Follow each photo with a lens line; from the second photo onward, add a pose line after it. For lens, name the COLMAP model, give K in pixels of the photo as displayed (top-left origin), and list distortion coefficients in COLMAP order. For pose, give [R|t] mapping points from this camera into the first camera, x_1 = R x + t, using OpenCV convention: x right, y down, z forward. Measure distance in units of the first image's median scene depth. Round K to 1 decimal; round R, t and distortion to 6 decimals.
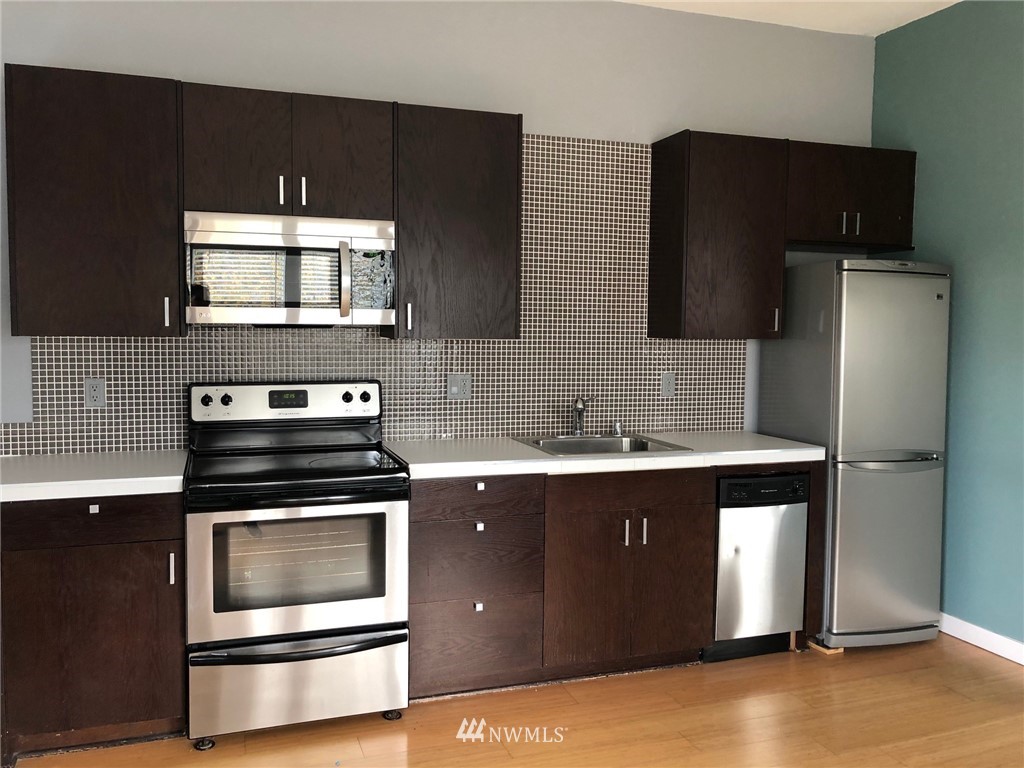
lens RADIAL K [[838.6, 0, 512.0], [0, 838.6, 384.0], [0, 0, 1]] dist [0.162053, -0.539697]
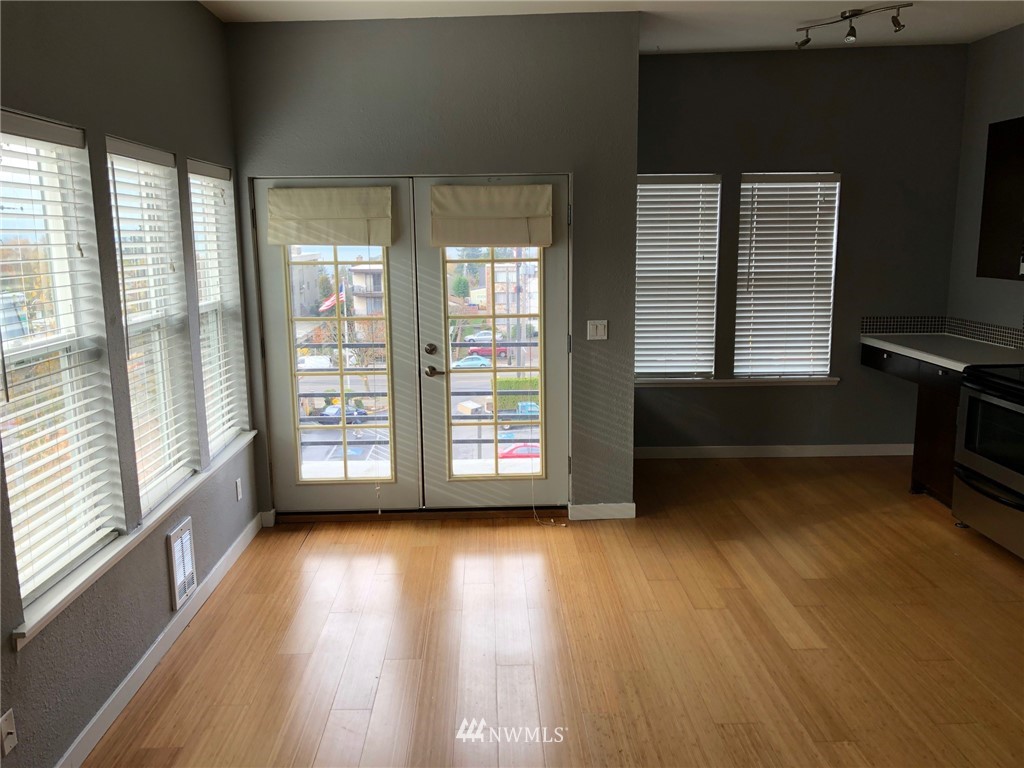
lens RADIAL K [[852.0, 0, 494.1], [0, 852.0, 380.3], [0, 0, 1]] dist [0.037585, -0.002922]
pose [[-0.332203, 0.161290, -0.929315, 1.285351], [-0.054772, 0.980309, 0.189719, -0.113404], [0.941616, 0.113926, -0.316828, 0.545480]]
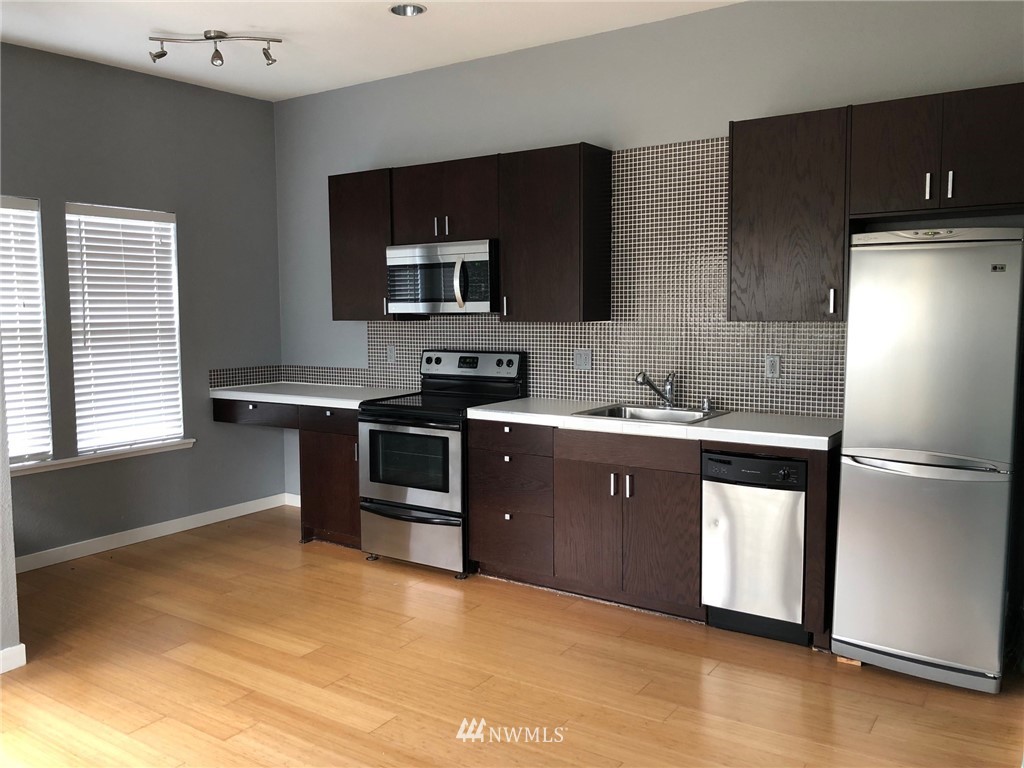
lens RADIAL K [[852.0, 0, 494.1], [0, 852.0, 380.3], [0, 0, 1]] dist [0.037585, -0.002922]
pose [[0.582201, 0.056355, -0.811090, 1.003989], [-0.040986, 0.998361, 0.039947, -0.012416], [0.812011, 0.009986, 0.583556, 0.160655]]
